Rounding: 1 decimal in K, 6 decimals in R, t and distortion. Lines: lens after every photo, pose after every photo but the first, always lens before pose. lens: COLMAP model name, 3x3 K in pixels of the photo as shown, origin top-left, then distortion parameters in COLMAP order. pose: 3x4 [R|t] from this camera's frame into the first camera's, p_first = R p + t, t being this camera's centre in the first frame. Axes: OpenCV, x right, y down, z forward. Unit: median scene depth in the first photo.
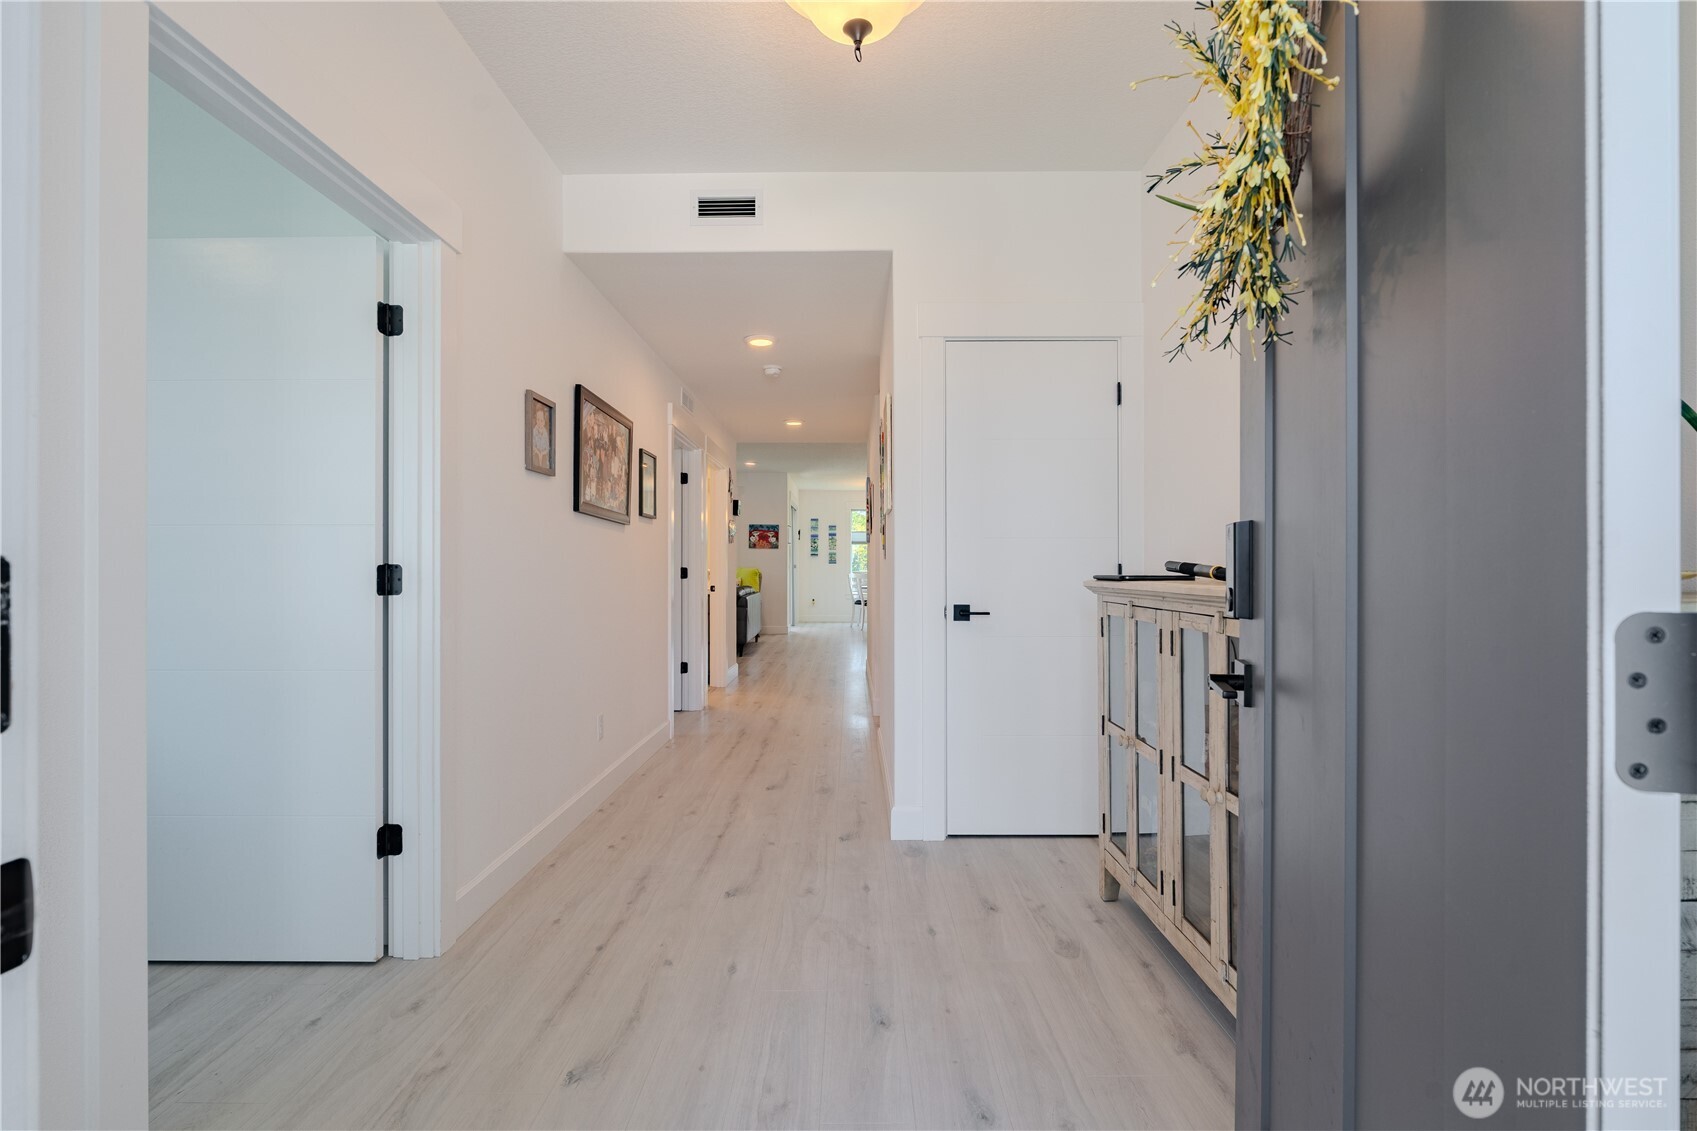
lens RADIAL K [[777.0, 0, 845.1], [0, 777.0, 562.0], [0, 0, 1]] dist [-0.003149, -0.000202]
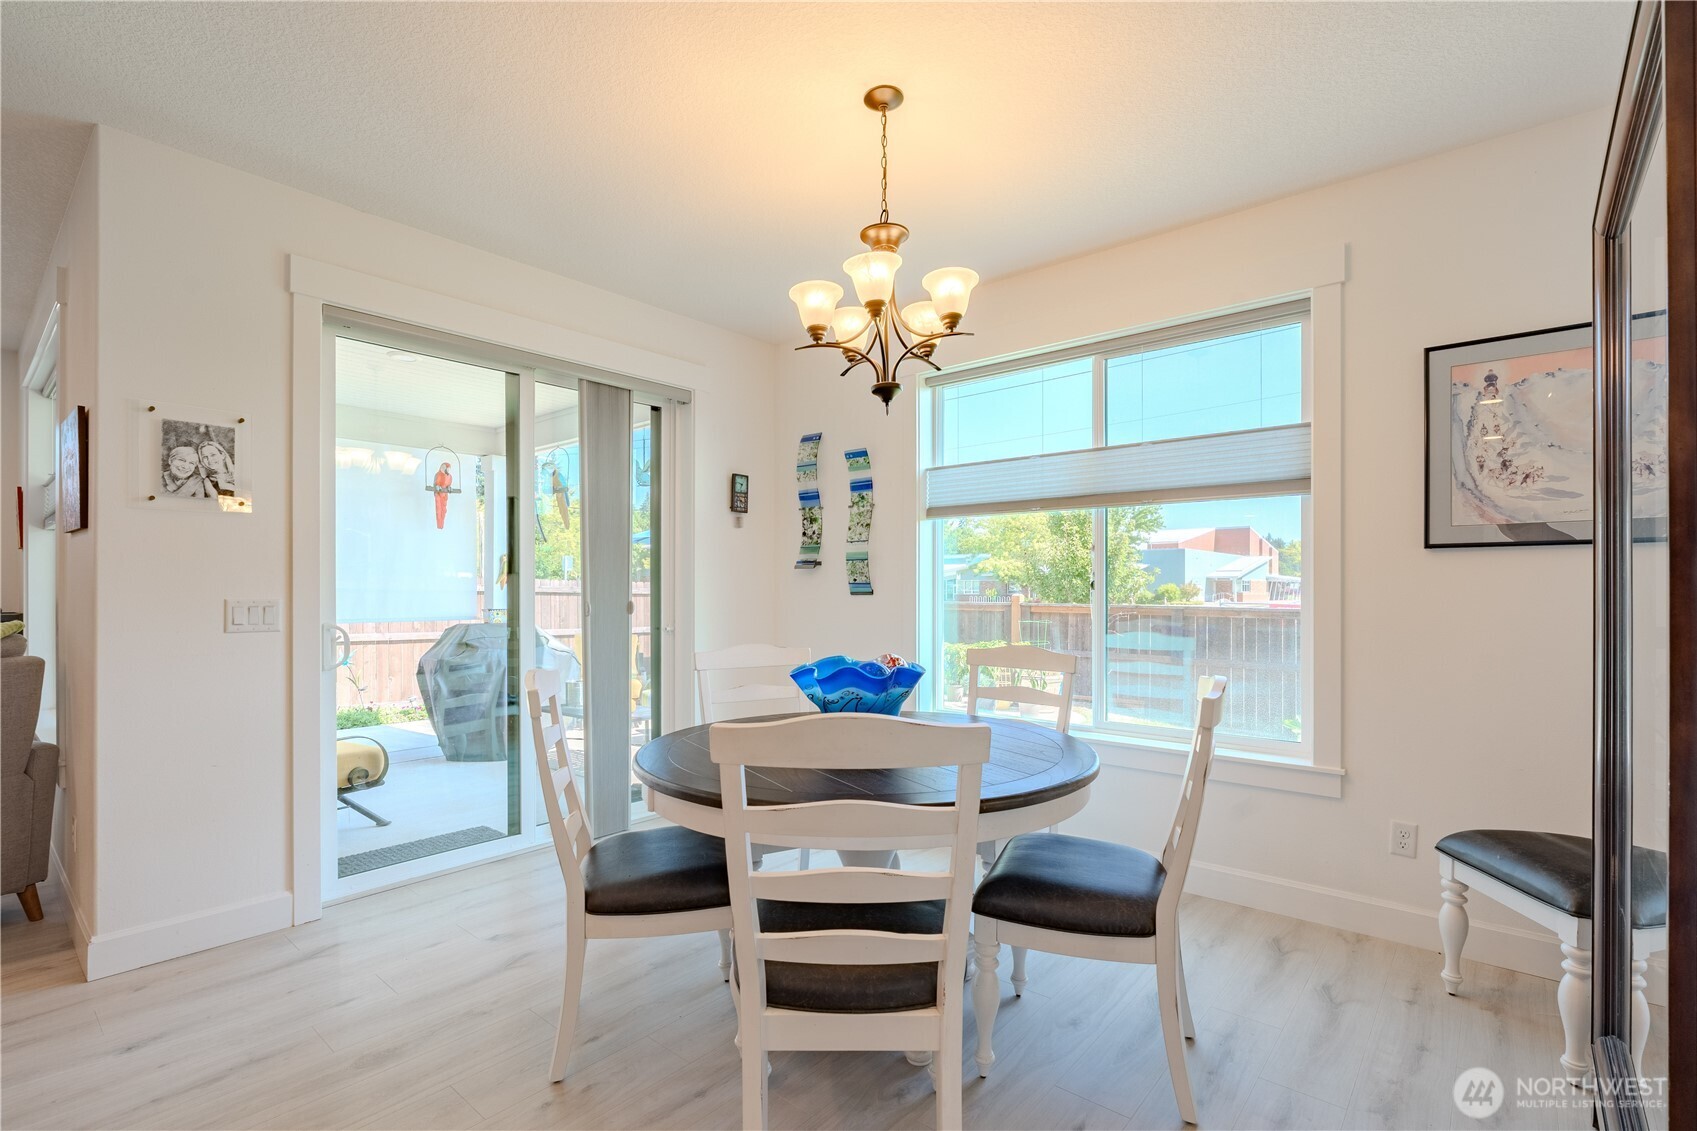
lens RADIAL K [[782.7, 0, 841.9], [0, 782.7, 587.3], [0, 0, 1]] dist [-0.003296, -0.000175]
pose [[0.765199, -0.004972, -0.643774, 0.193677], [0.007915, 0.999967, 0.001685, -0.001429], [0.643745, -0.006385, 0.765214, 1.022920]]
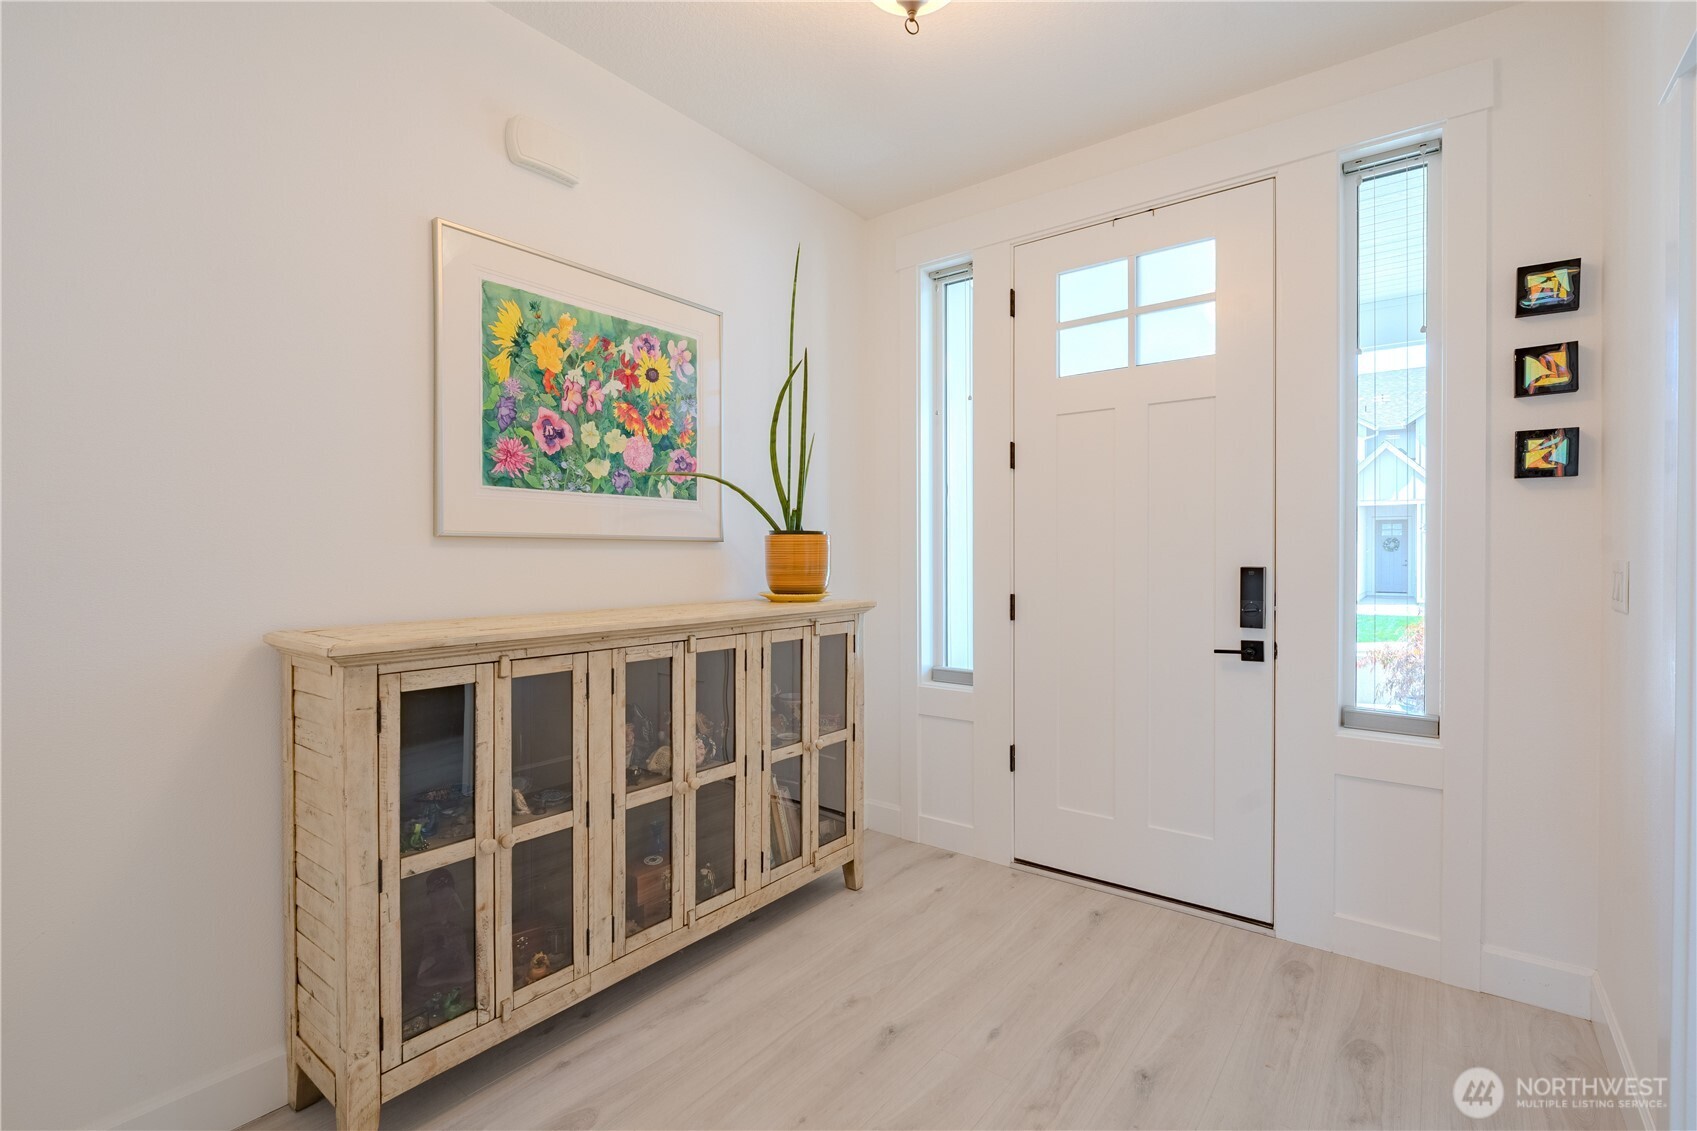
lens RADIAL K [[777.0, 0, 845.1], [0, 777.0, 562.0], [0, 0, 1]] dist [-0.003149, -0.000202]
pose [[-0.792344, -0.004473, 0.610058, -0.067479], [-0.003639, 0.999990, 0.002607, -0.008394], [-0.610063, -0.000154, -0.792353, 0.257033]]
